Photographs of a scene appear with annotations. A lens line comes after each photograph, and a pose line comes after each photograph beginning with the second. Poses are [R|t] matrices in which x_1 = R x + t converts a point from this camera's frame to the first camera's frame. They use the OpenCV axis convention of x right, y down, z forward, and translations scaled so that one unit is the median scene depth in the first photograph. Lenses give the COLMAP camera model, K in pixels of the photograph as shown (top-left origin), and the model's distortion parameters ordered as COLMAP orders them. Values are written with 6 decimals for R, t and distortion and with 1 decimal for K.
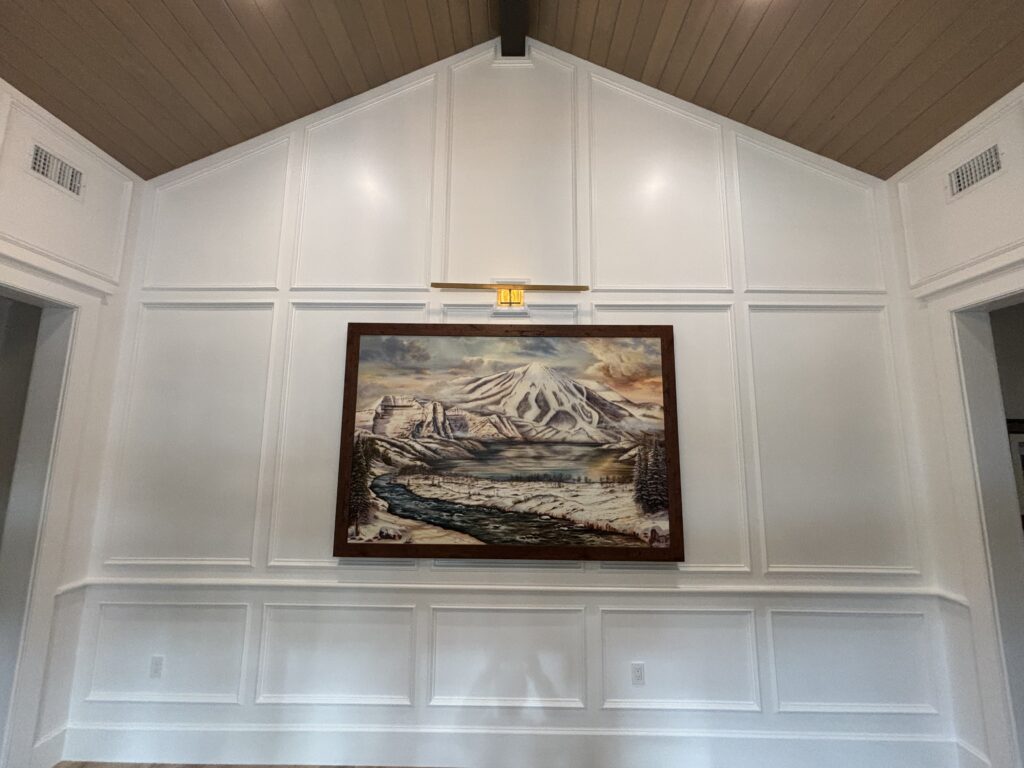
lens RADIAL K [[411.1, 0, 512.0], [0, 411.1, 384.0], [0, 0, 1]] dist [0.019726, -0.009930]
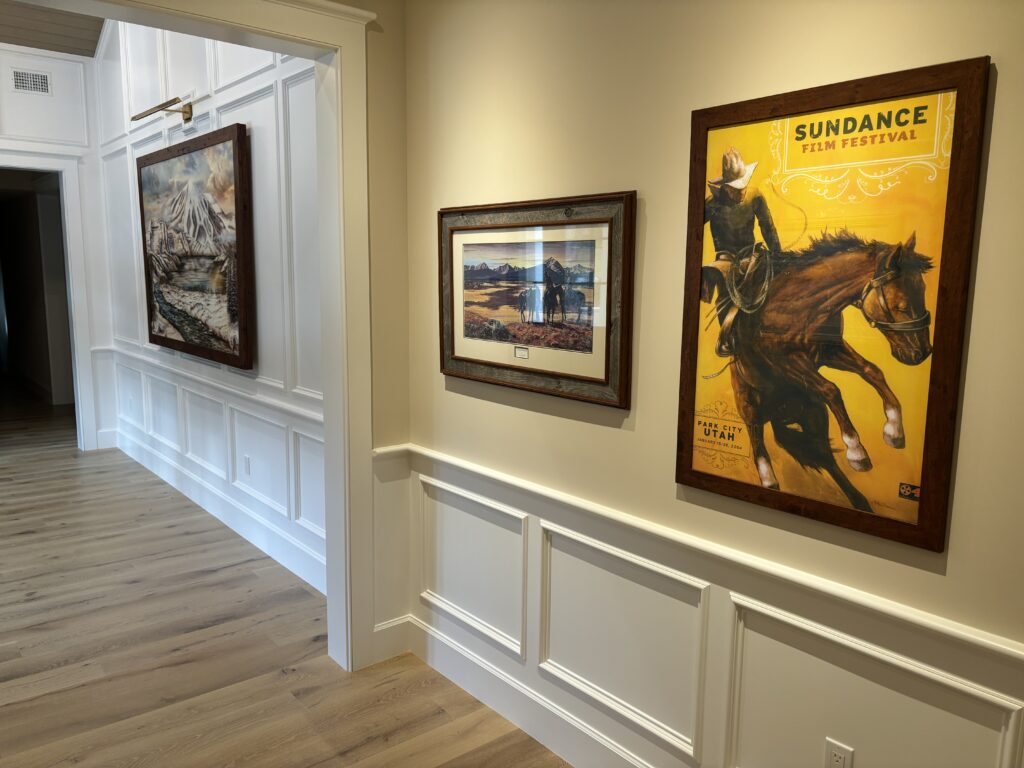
lens RADIAL K [[789.0, 0, 512.0], [0, 789.0, 384.0], [0, 0, 1]] dist [0.009904, 0.001561]
pose [[0.640775, 0.109763, -0.759841, 2.210884], [0.102864, 0.968528, 0.226654, 0.081821], [0.760806, -0.223394, 0.609318, 0.285499]]
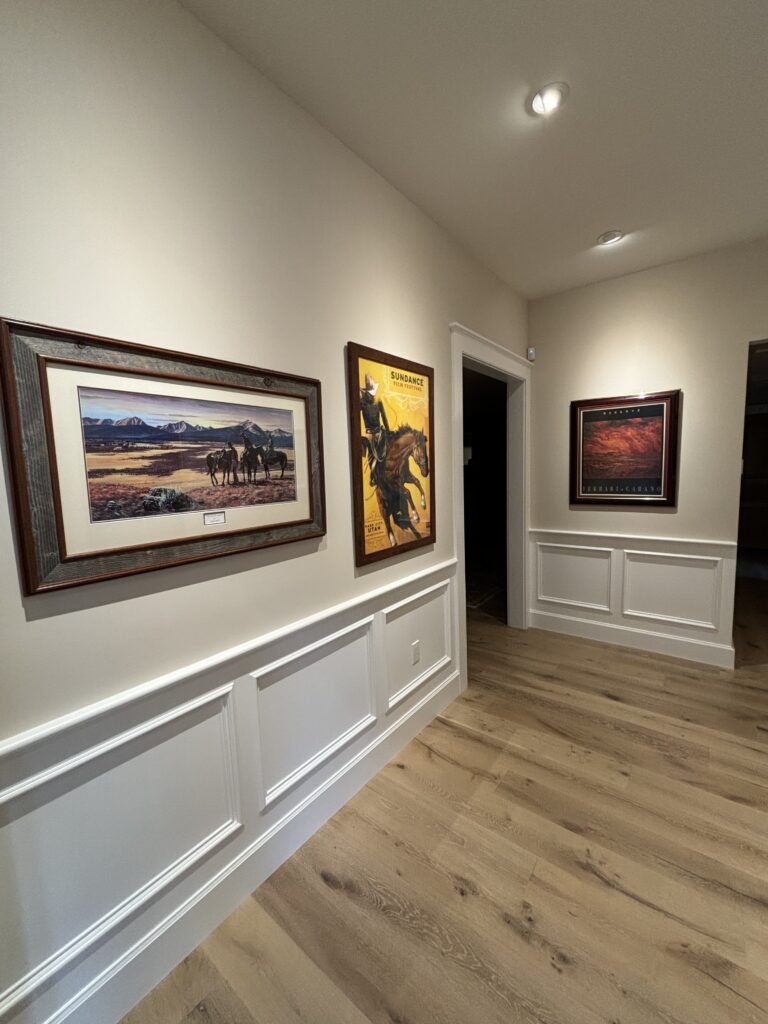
lens RADIAL K [[411.1, 0, 384.0], [0, 411.1, 512.0], [0, 0, 1]] dist [0.019726, -0.009930]
pose [[0.605938, -0.108946, 0.788017, 1.060252], [-0.078924, 0.977458, 0.195824, 0.159855], [-0.791587, -0.180850, 0.583680, 0.486568]]
